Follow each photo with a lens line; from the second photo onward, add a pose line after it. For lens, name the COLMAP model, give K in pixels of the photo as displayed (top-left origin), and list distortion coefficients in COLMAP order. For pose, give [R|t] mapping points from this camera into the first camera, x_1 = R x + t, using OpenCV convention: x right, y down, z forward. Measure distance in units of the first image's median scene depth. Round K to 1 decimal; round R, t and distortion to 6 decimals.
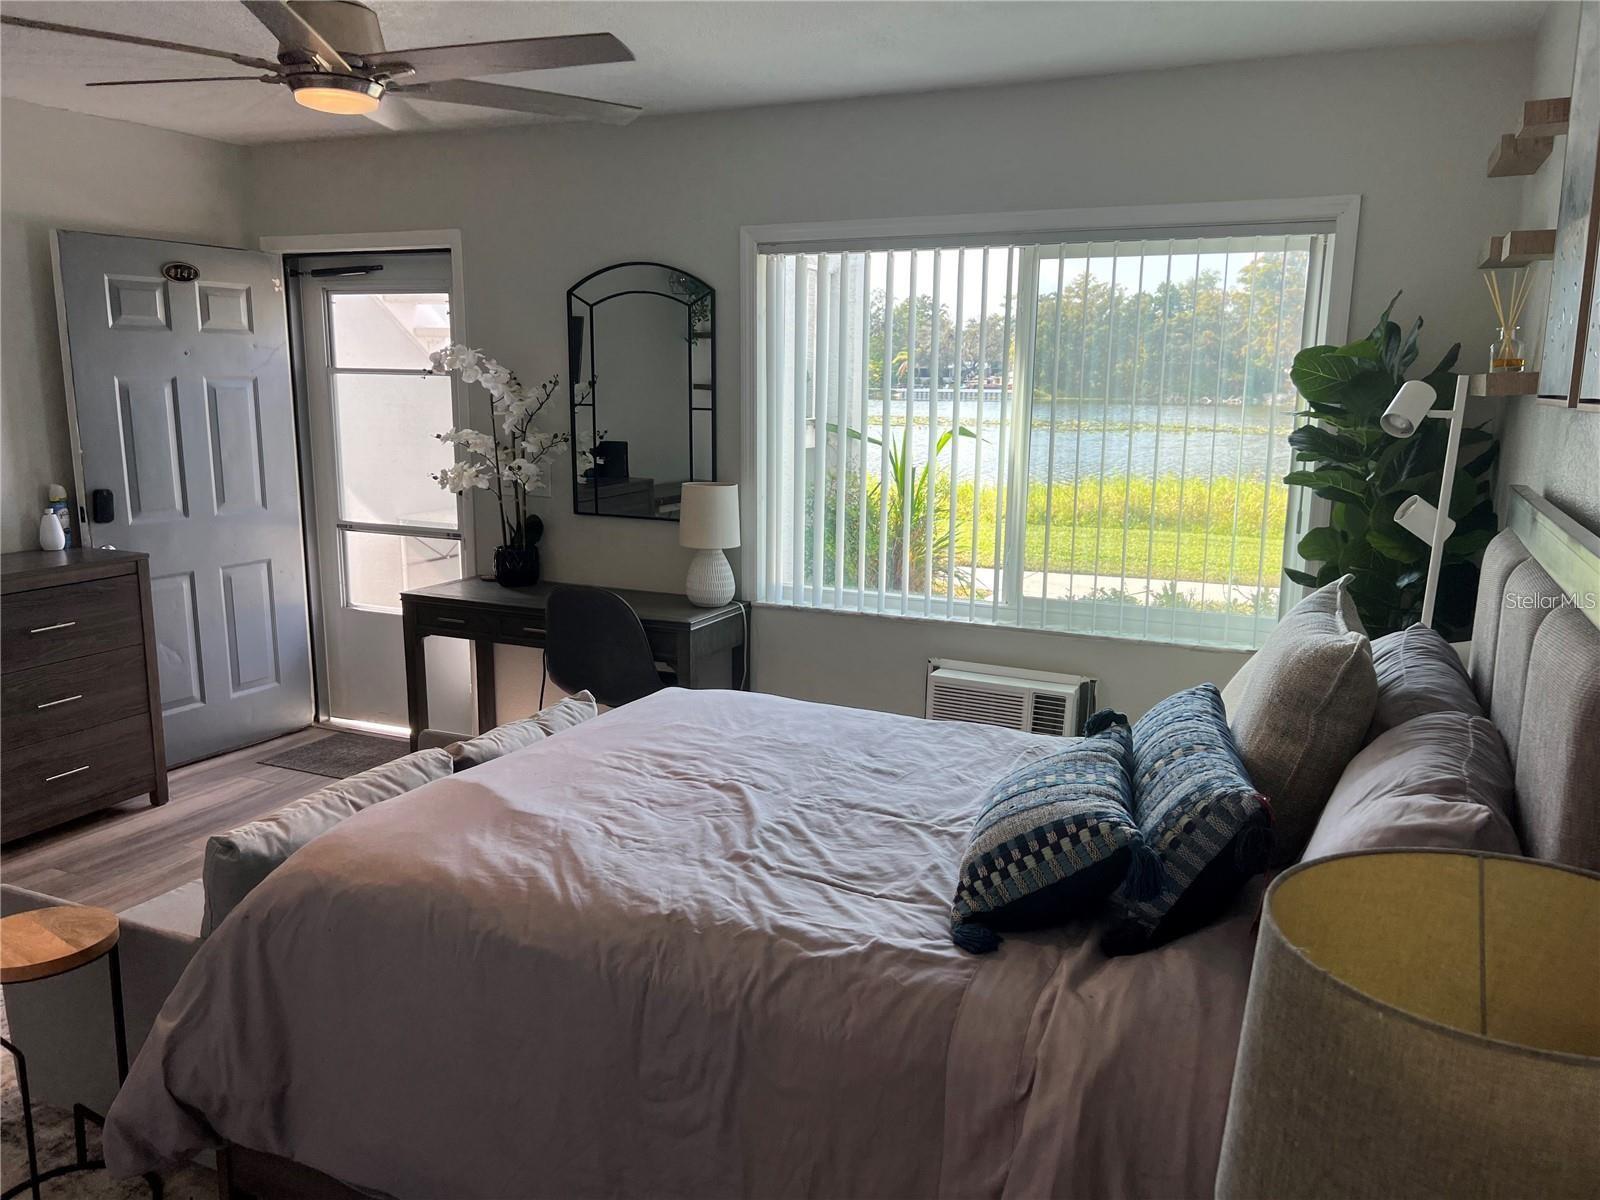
lens RADIAL K [[1191.8, 0, 800.0], [0, 1191.8, 600.0], [0, 0, 1]] dist [0.066347, -0.083488]
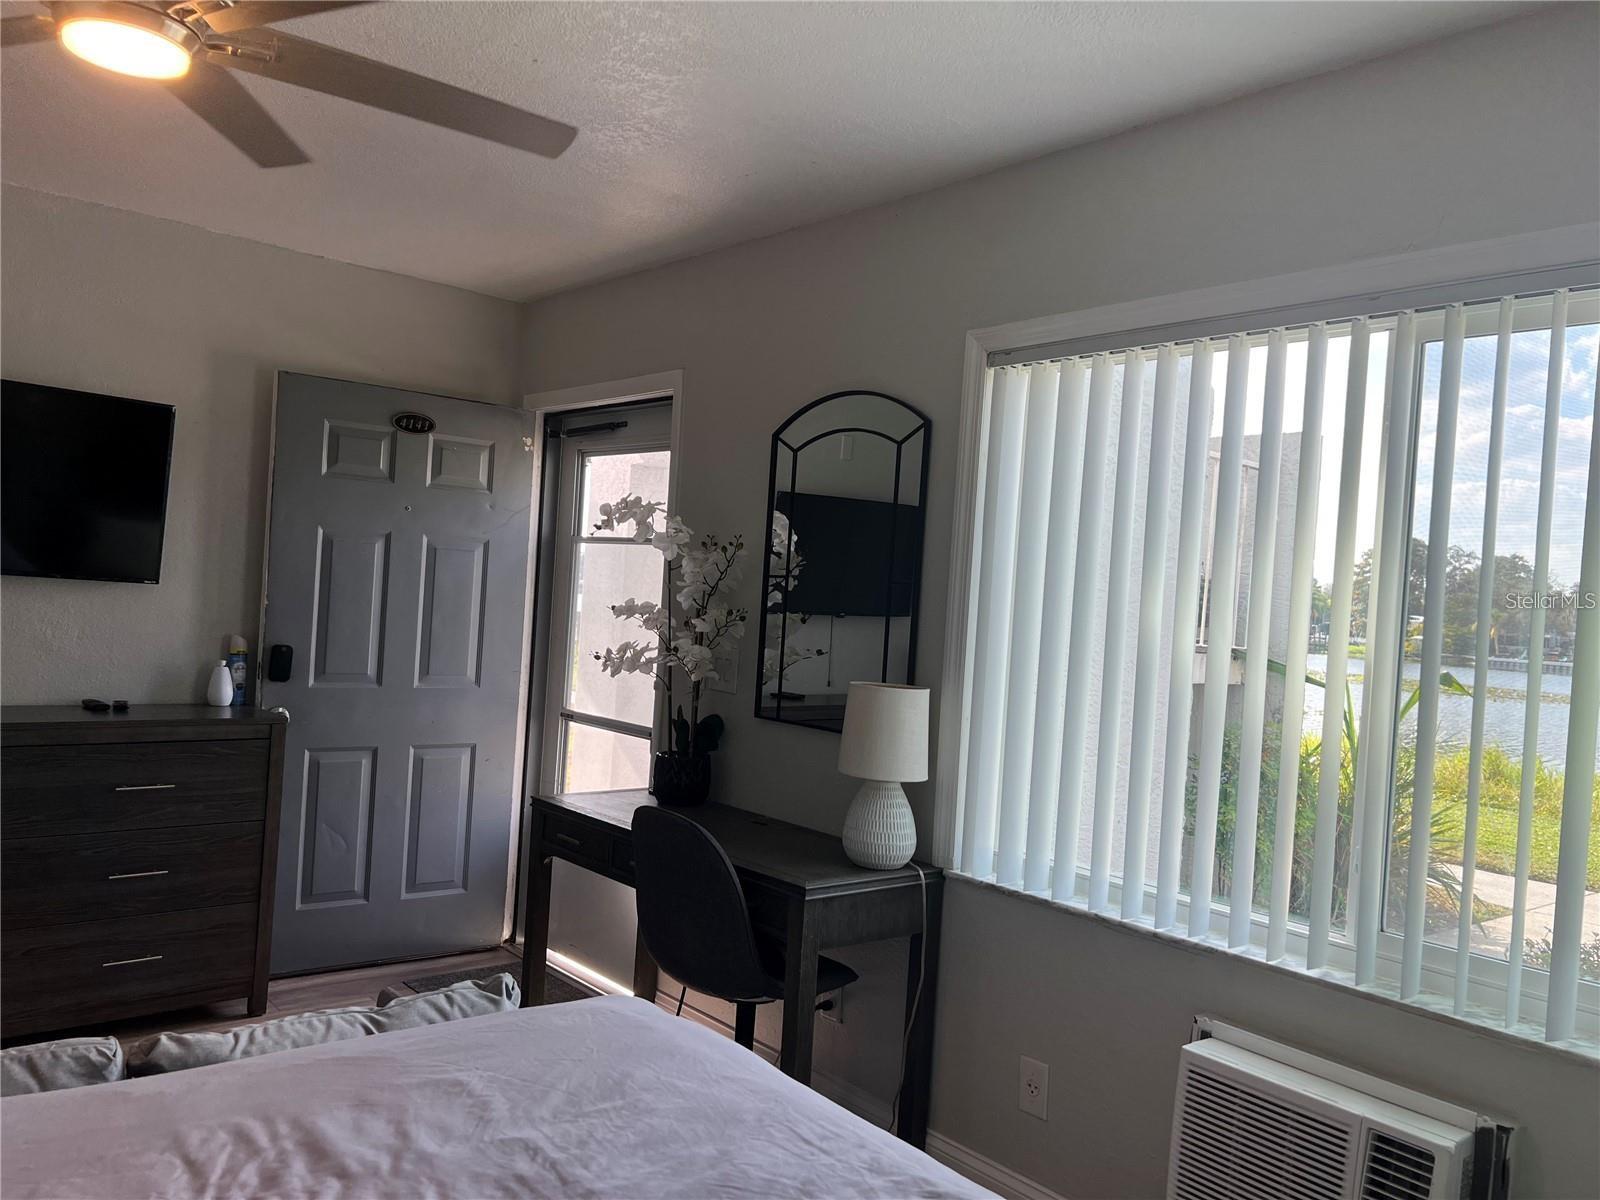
lens RADIAL K [[1191.8, 0, 800.0], [0, 1191.8, 600.0], [0, 0, 1]] dist [0.066347, -0.083488]
pose [[0.906730, 0.048374, -0.418927, 0.157013], [-0.131355, 0.976377, -0.171563, -0.020171], [0.400732, 0.210590, 0.891665, 0.339208]]
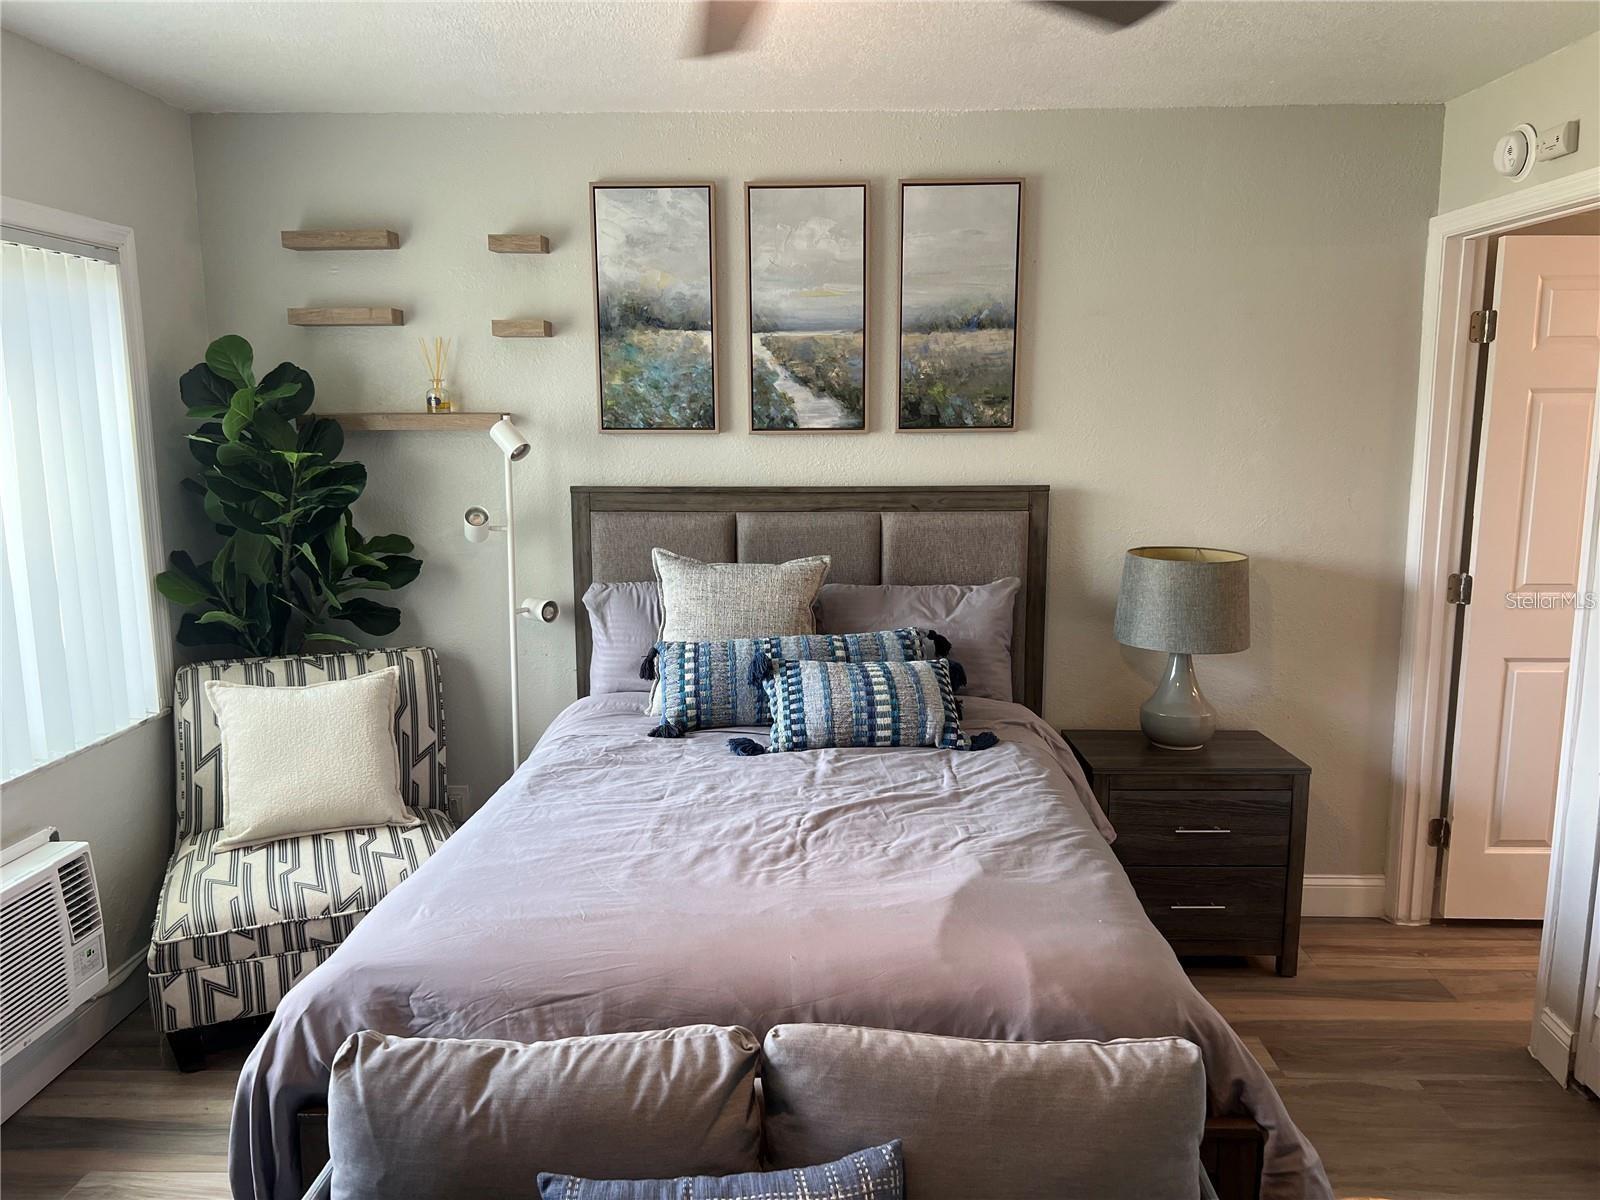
lens RADIAL K [[1191.8, 0, 800.0], [0, 1191.8, 600.0], [0, 0, 1]] dist [0.066347, -0.083488]
pose [[-0.372069, -0.160038, 0.914304, -0.519298], [0.168943, 0.956895, 0.236243, -0.146614], [-0.912701, 0.242364, -0.328994, 0.699603]]
